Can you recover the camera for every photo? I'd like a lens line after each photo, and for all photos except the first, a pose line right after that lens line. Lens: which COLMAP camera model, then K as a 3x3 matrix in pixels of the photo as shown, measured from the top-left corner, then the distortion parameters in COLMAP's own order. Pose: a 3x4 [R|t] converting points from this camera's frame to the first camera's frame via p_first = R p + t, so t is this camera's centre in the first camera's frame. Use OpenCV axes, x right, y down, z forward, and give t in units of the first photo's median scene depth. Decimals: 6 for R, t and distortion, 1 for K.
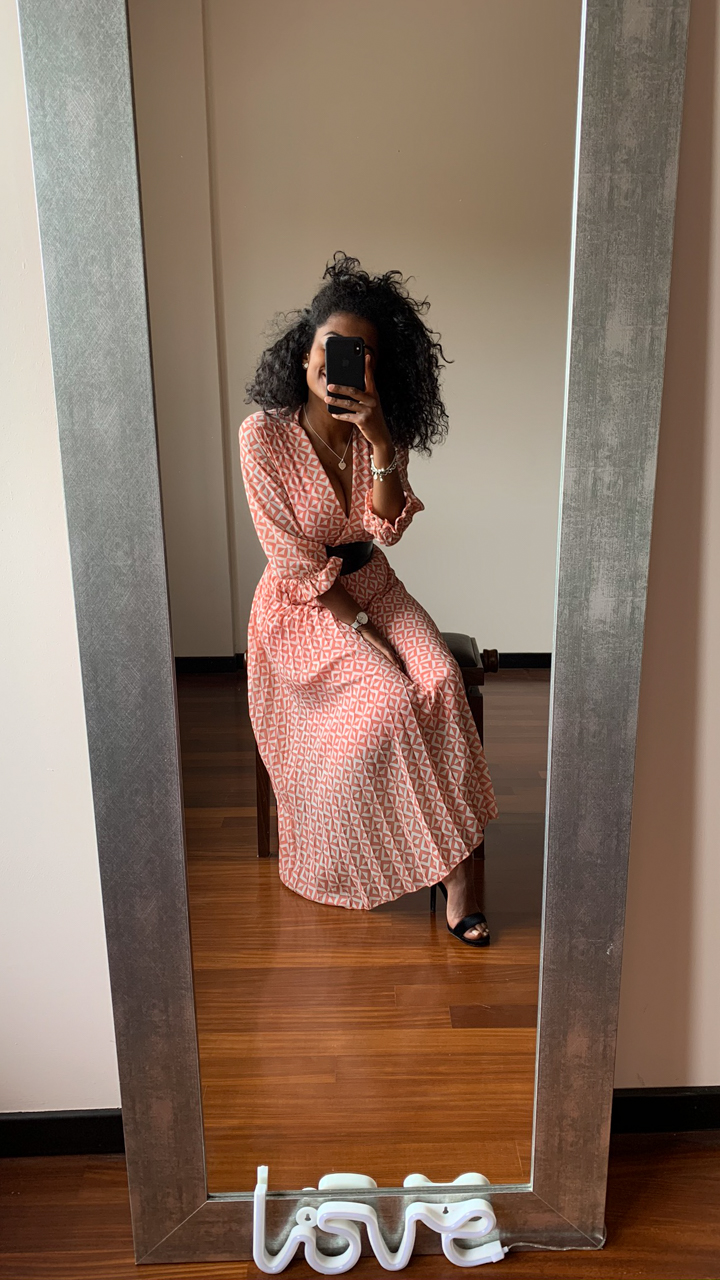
lens RADIAL K [[999.3, 0, 403.8], [0, 999.3, 628.2], [0, 0, 1]] dist [0.010800, -0.018543]
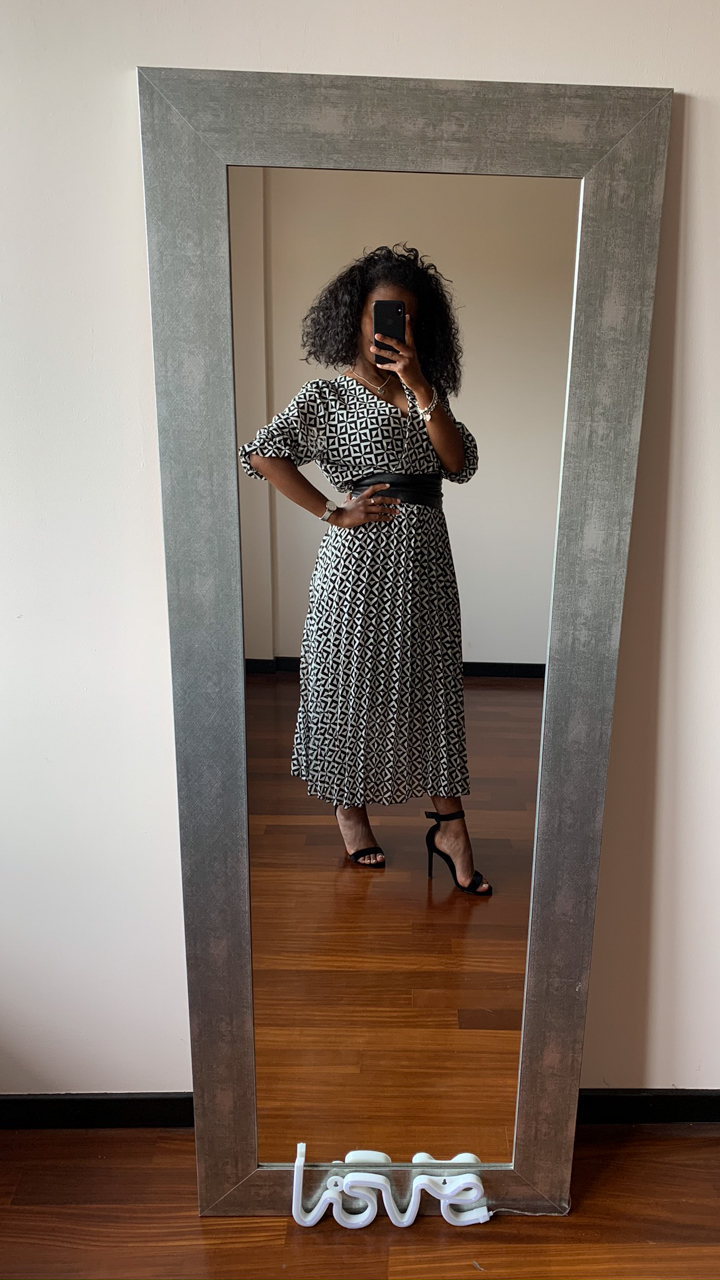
lens RADIAL K [[996.6, 0, 440.2], [0, 996.6, 628.8], [0, 0, 1]] dist [0.007690, -0.013700]
pose [[0.999447, 0.032996, 0.004015, 0.008272], [-0.033104, 0.998970, 0.031031, -0.163719], [-0.002987, -0.031147, 0.999510, -0.251577]]
